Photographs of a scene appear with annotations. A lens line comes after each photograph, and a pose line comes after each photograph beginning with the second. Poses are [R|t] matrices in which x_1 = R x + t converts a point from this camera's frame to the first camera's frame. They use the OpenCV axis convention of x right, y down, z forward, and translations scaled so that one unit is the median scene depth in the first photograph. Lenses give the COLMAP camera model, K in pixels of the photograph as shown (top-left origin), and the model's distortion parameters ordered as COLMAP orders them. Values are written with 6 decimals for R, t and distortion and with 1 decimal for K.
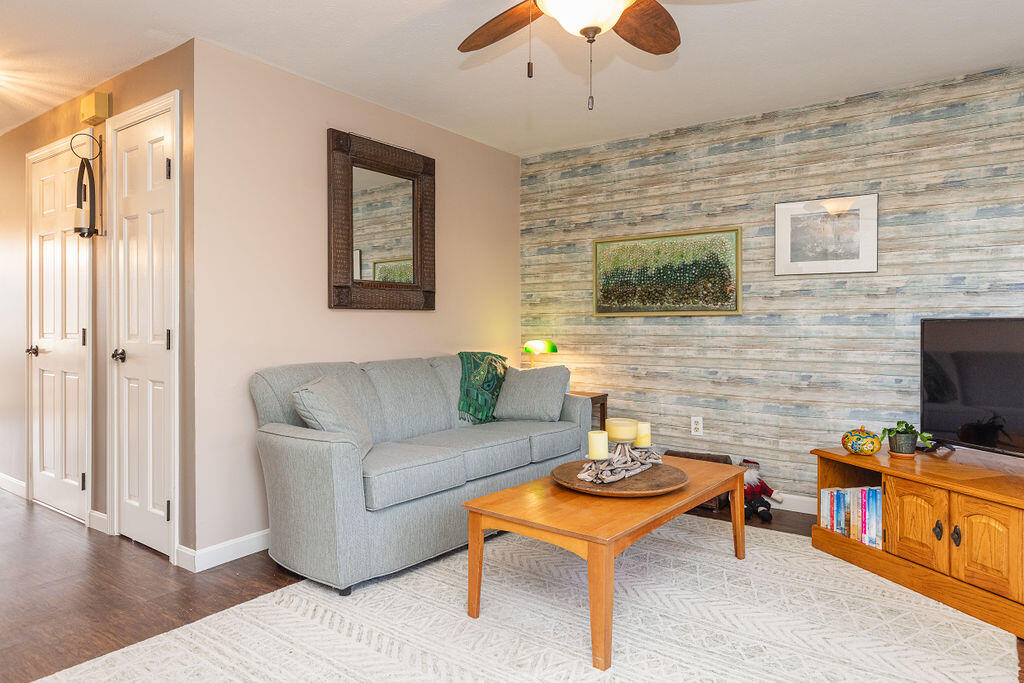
lens RADIAL K [[638.3, 0, 510.2], [0, 638.3, 330.3], [0, 0, 1]] dist [-0.000271, -0.000062]
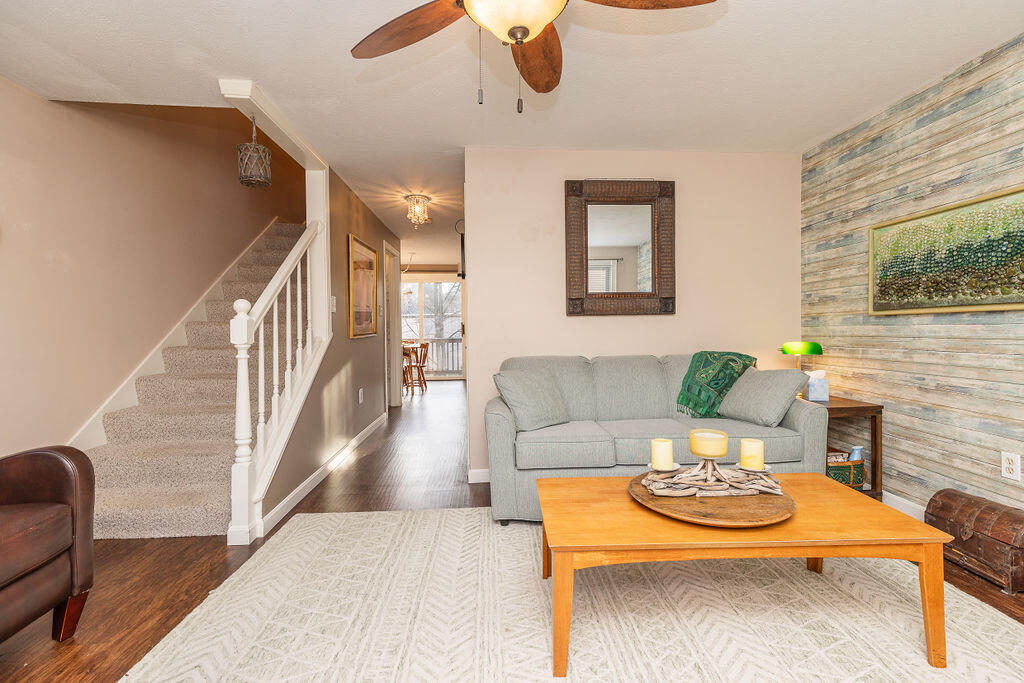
lens RADIAL K [[455.1, 0, 512.0], [0, 455.1, 341.5], [0, 0, 1]] dist [0.000172, 0.000146]
pose [[0.642412, 0.015716, -0.766198, 0.333332], [0.003760, 0.999713, 0.023658, -0.002559], [0.766350, -0.018080, 0.642169, 0.260236]]
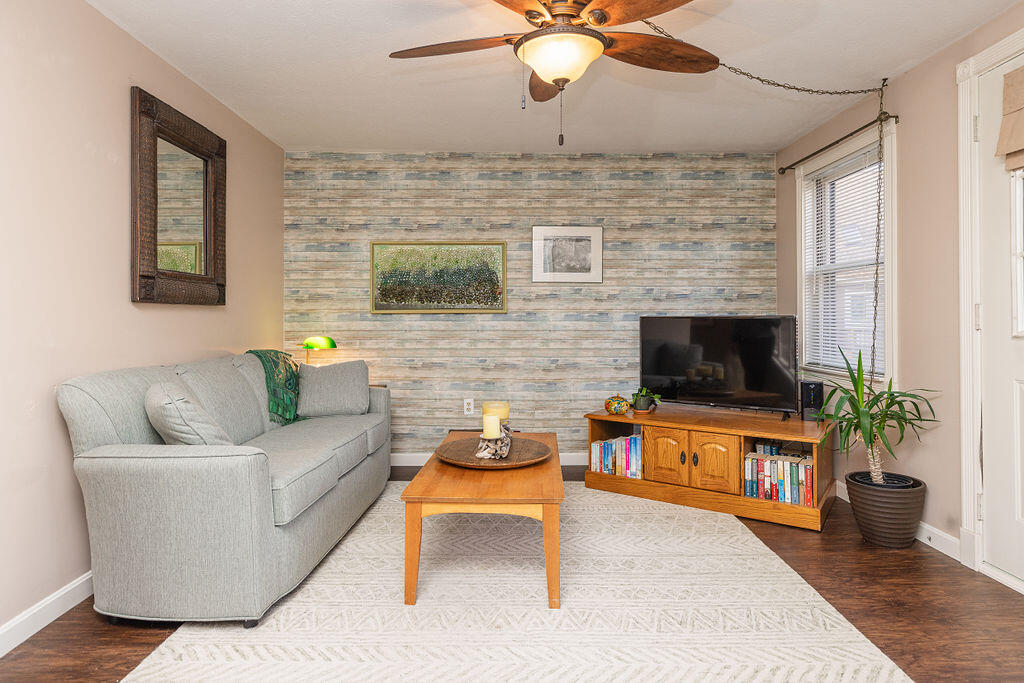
lens RADIAL K [[591.7, 0, 513.3], [0, 591.7, 317.7], [0, 0, 1]] dist [0.002223, -0.000146]
pose [[0.799311, 0.001661, 0.600915, -0.309514], [0.005387, 0.999936, -0.009930, -0.003400], [-0.600893, 0.011174, 0.799251, 0.077491]]
